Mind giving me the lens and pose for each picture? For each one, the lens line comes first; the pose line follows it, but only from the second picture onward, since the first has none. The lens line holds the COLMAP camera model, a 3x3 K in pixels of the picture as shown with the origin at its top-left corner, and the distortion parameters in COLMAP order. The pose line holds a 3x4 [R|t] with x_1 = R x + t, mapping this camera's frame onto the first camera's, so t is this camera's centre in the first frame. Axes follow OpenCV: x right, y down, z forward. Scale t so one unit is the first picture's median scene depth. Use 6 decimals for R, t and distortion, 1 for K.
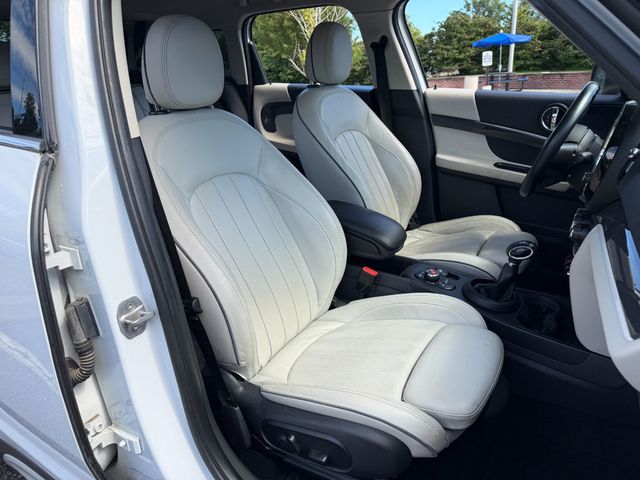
lens RADIAL K [[457.9, 0, 317.2], [0, 457.9, 236.0], [0, 0, 1]] dist [0.028928, -0.055974]
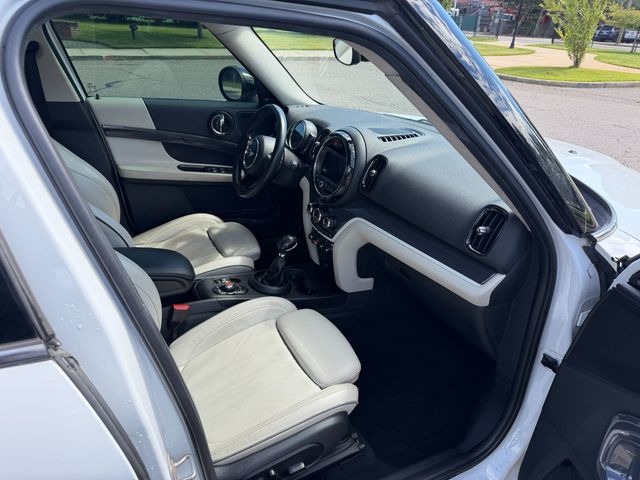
lens RADIAL K [[457.9, 0, 318.5], [0, 457.9, 240.6], [0, 0, 1]] dist [0.028928, -0.055974]
pose [[0.503881, -0.312034, 0.805443, -0.814105], [0.220345, 0.948055, 0.229436, -0.366893], [-0.835196, 0.061867, 0.546462, 0.301532]]
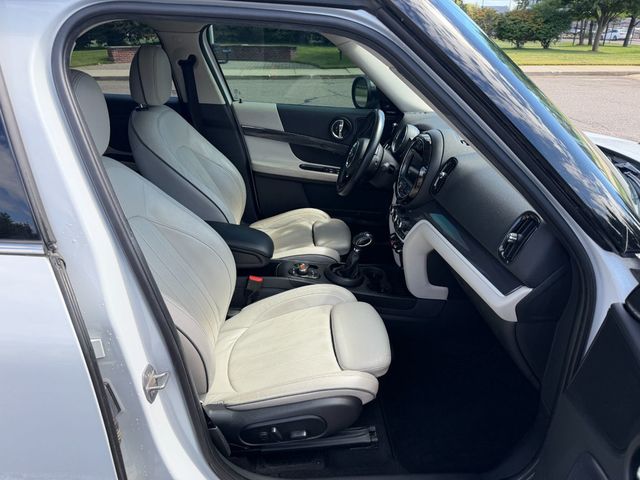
lens RADIAL K [[457.9, 0, 319.7], [0, 457.9, 245.1], [0, 0, 1]] dist [0.028928, -0.055974]
pose [[0.815456, -0.198253, 0.543808, -0.595766], [0.155634, 0.980014, 0.123900, -0.202854], [-0.557503, -0.016400, 0.830013, -0.090489]]
